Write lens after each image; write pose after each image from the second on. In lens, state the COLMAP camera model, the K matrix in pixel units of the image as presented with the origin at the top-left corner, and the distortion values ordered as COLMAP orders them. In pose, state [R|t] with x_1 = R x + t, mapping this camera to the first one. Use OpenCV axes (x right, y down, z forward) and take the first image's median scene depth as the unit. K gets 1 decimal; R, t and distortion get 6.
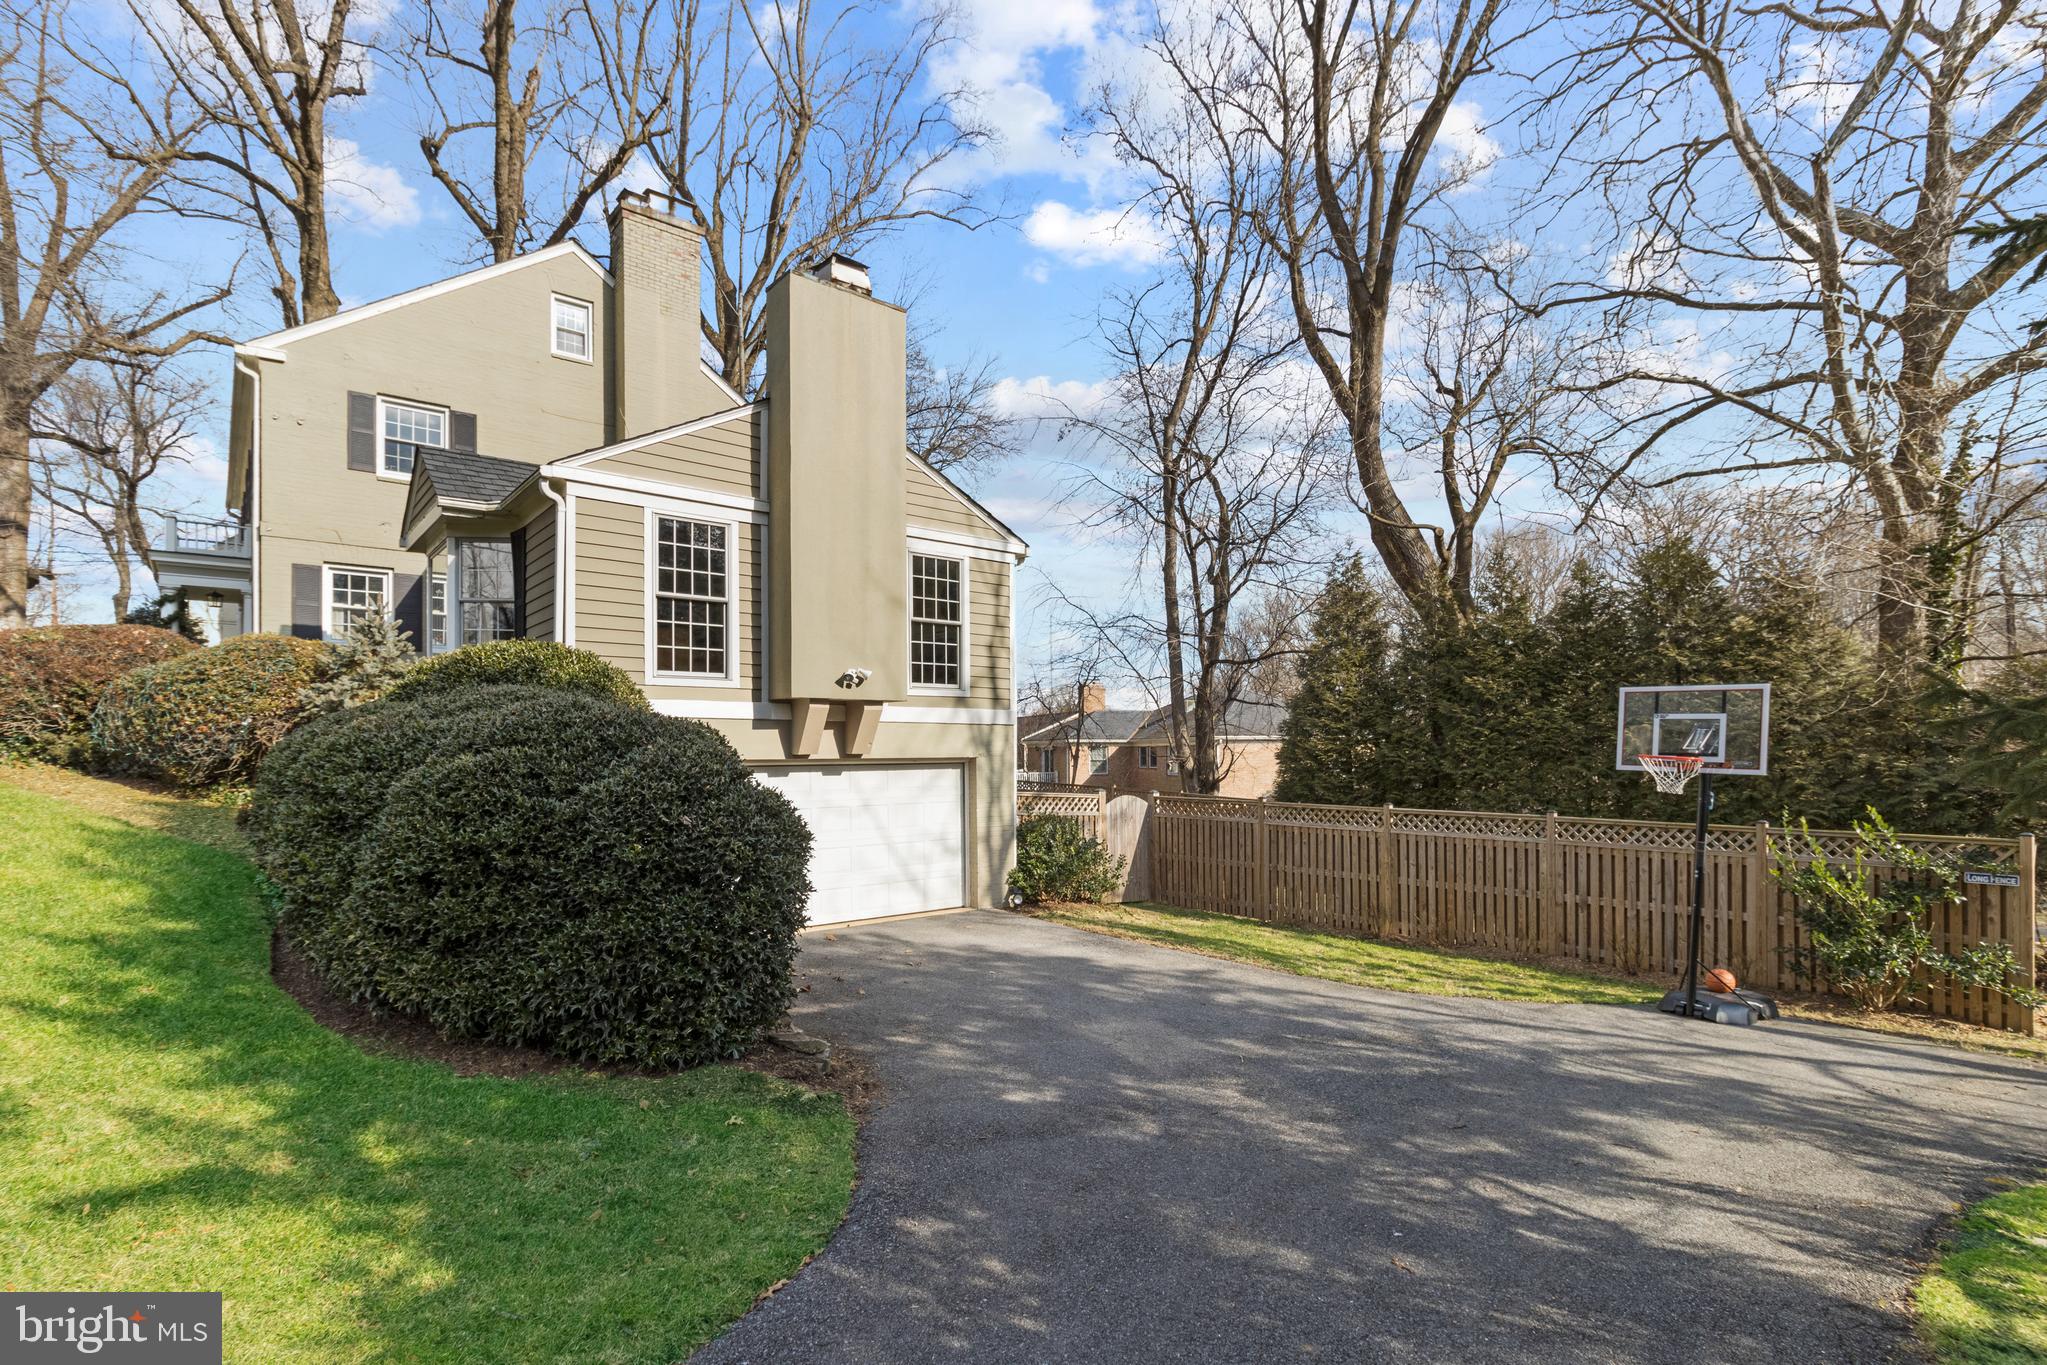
lens RADIAL K [[994.9, 0, 1023.1], [0, 994.9, 718.4], [0, 0, 1]] dist [-0.000038, 0.000215]
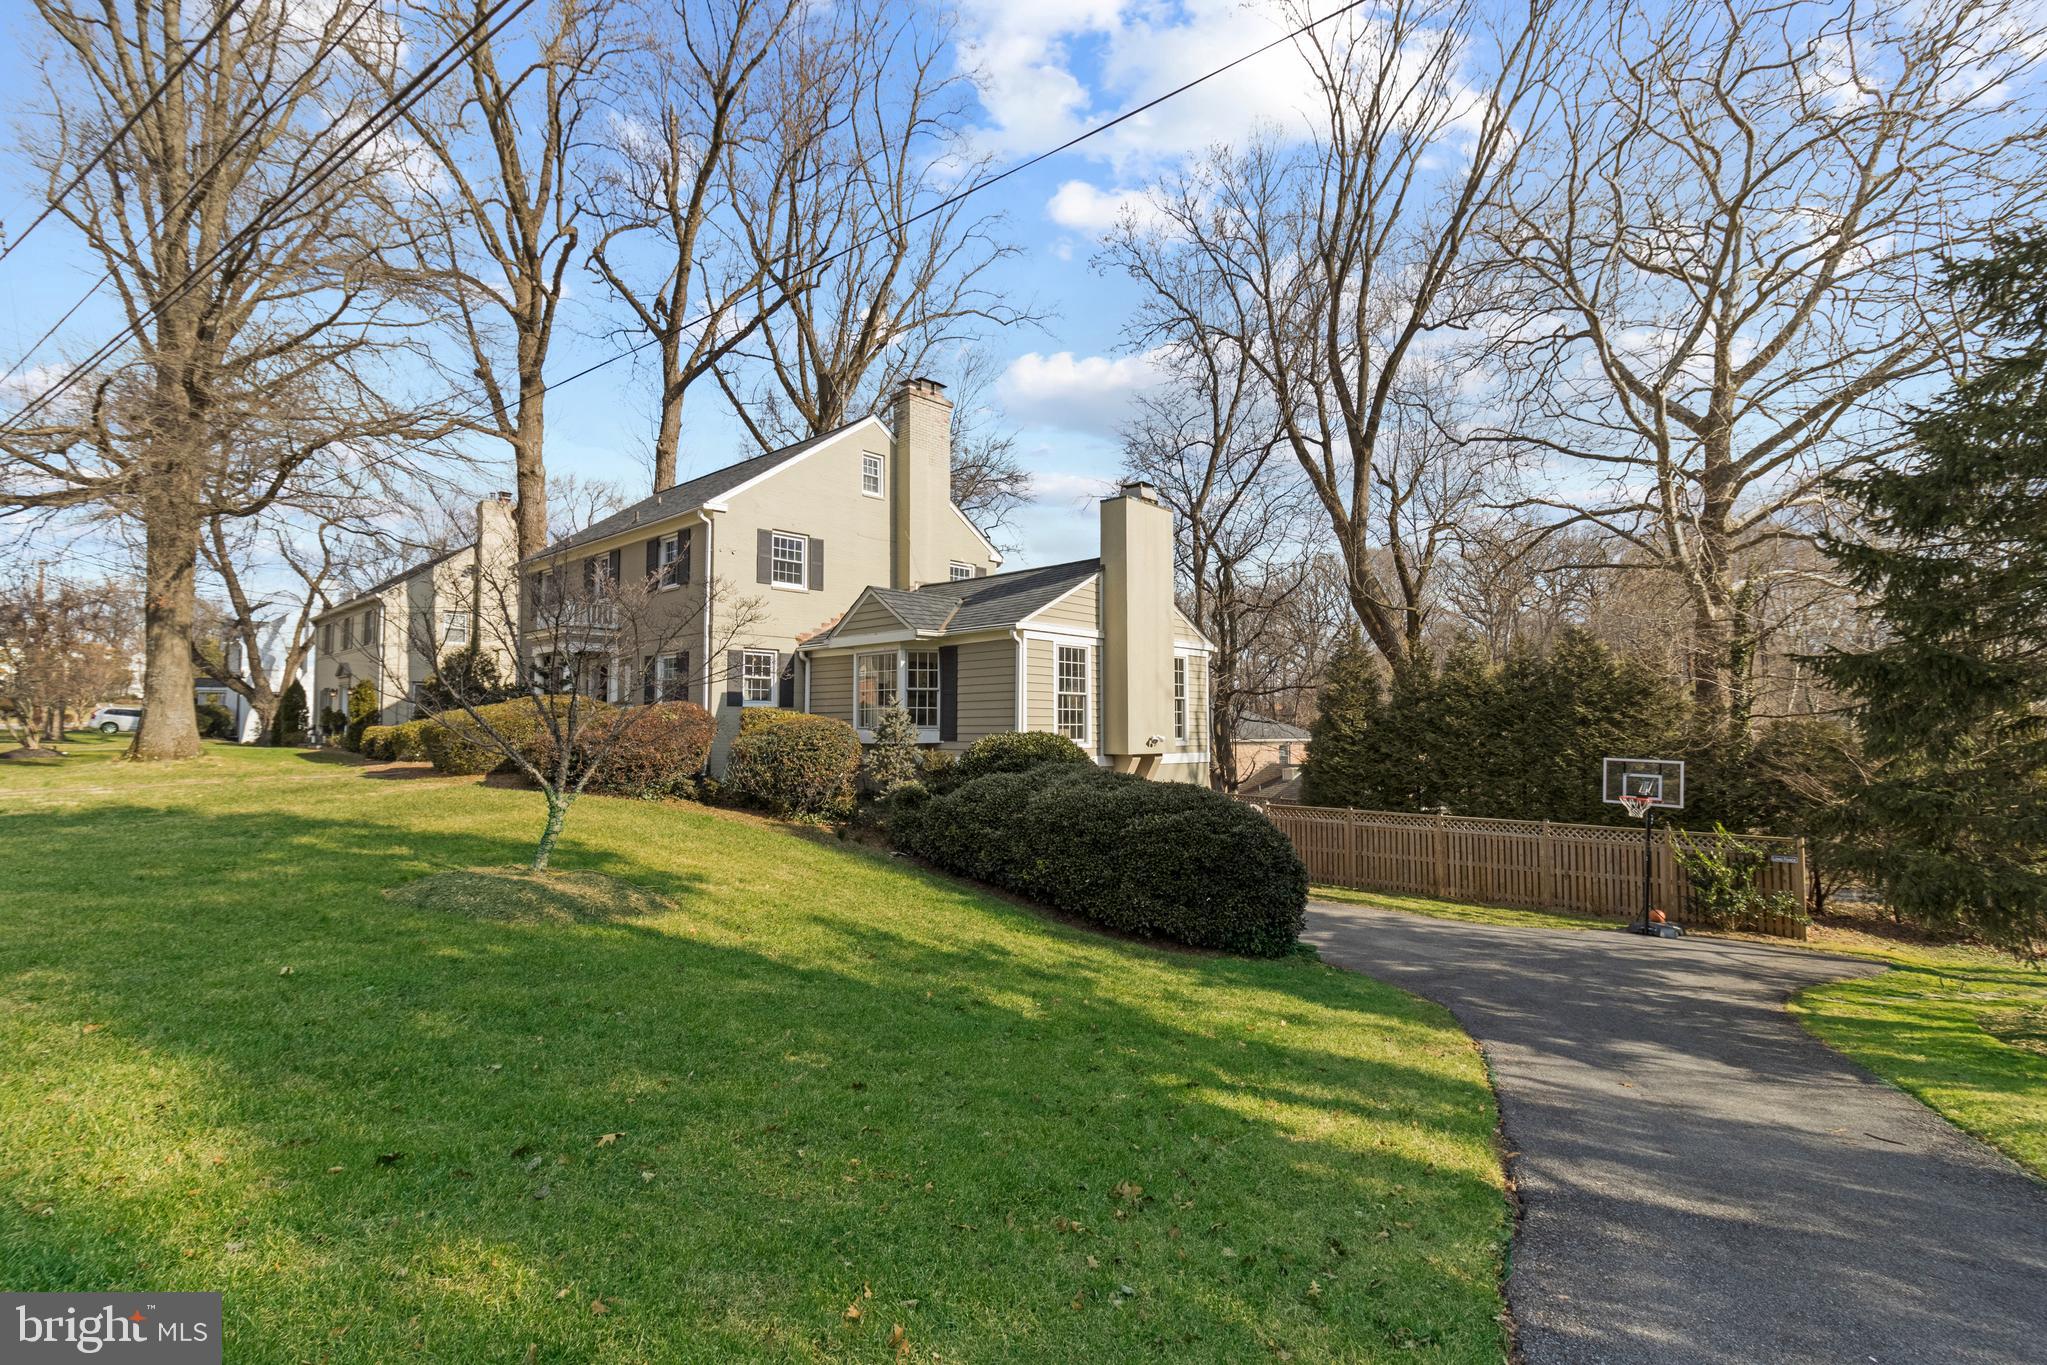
lens RADIAL K [[961.4, 0, 1015.9], [0, 961.4, 644.3], [0, 0, 1]] dist [-0.001850, -0.000028]
pose [[0.991900, 0.016565, 0.125935, -0.516963], [-0.010316, 0.998691, -0.050107, -0.101145], [-0.126600, 0.048402, 0.990772, -0.467782]]
